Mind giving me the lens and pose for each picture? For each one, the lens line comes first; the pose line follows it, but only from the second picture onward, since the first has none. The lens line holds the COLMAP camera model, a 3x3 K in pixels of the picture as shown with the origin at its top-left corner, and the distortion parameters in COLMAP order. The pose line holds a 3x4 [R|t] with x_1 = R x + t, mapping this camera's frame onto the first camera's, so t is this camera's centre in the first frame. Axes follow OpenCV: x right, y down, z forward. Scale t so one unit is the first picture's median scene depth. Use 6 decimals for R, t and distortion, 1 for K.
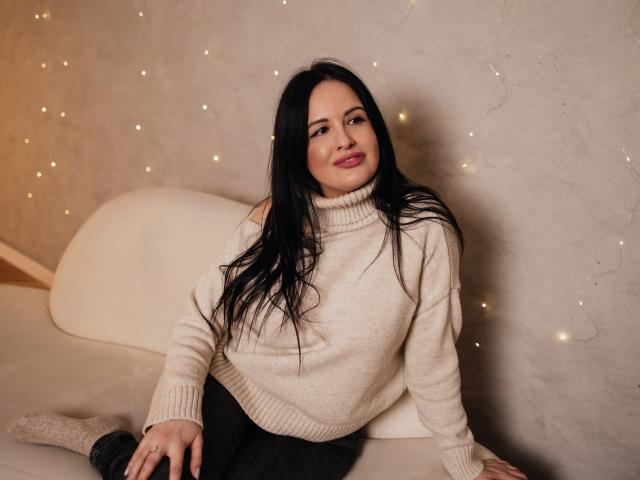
lens RADIAL K [[699.3, 0, 320.0], [0, 699.3, 240.0], [0, 0, 1]] dist [-0.000279, -0.029894]
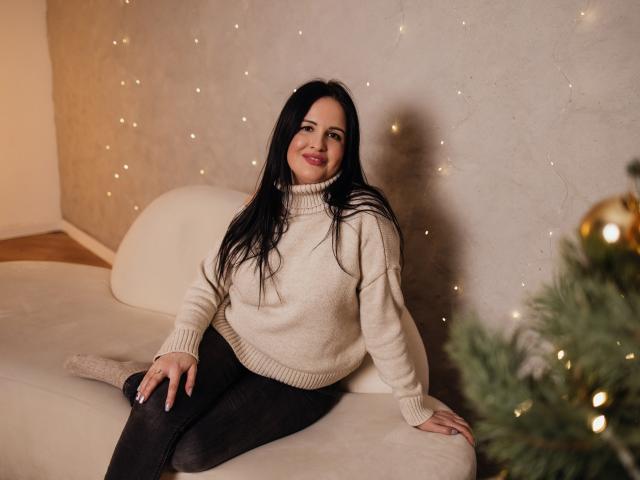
lens RADIAL K [[699.3, 0, 320.0], [0, 699.3, 240.0], [0, 0, 1]] dist [-0.000279, -0.029894]
pose [[0.990991, 0.027743, -0.131025, 0.184210], [-0.030064, 0.999424, -0.015768, 0.043367], [0.130512, 0.019565, 0.991254, -0.226581]]
